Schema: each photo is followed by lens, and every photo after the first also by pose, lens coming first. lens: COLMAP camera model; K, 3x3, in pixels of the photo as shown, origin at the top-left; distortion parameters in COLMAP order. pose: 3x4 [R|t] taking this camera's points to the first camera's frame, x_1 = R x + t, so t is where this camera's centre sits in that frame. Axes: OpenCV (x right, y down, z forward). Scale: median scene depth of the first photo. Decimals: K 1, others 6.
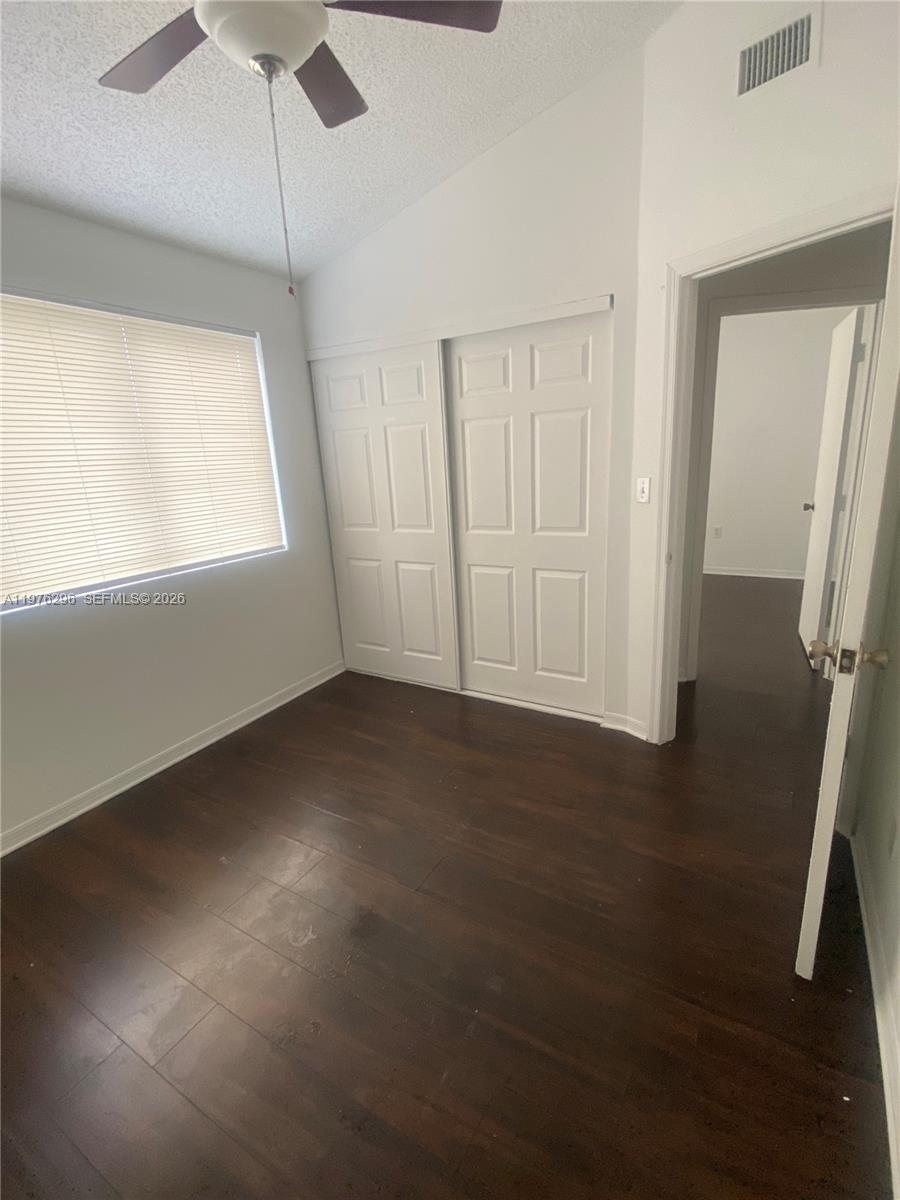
lens RADIAL K [[561.9, 0, 450.0], [0, 561.9, 600.0], [0, 0, 1]] dist [0.015284, -0.000328]
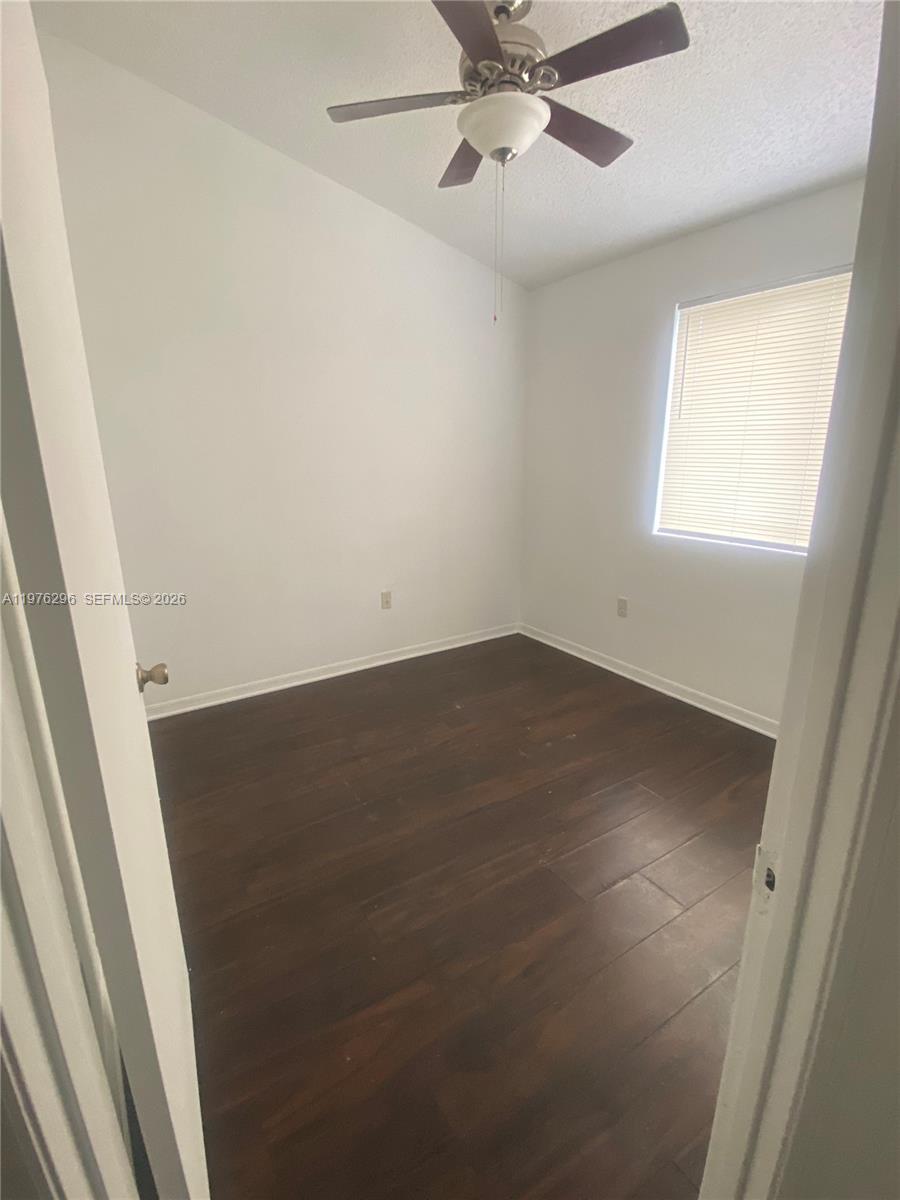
lens RADIAL K [[561.9, 0, 450.0], [0, 561.9, 600.0], [0, 0, 1]] dist [0.015284, -0.000328]
pose [[-0.447567, 0.297609, -0.843275, 0.754421], [-0.202166, 0.884909, 0.419601, -0.326993], [0.871099, 0.358281, -0.335889, 1.067056]]
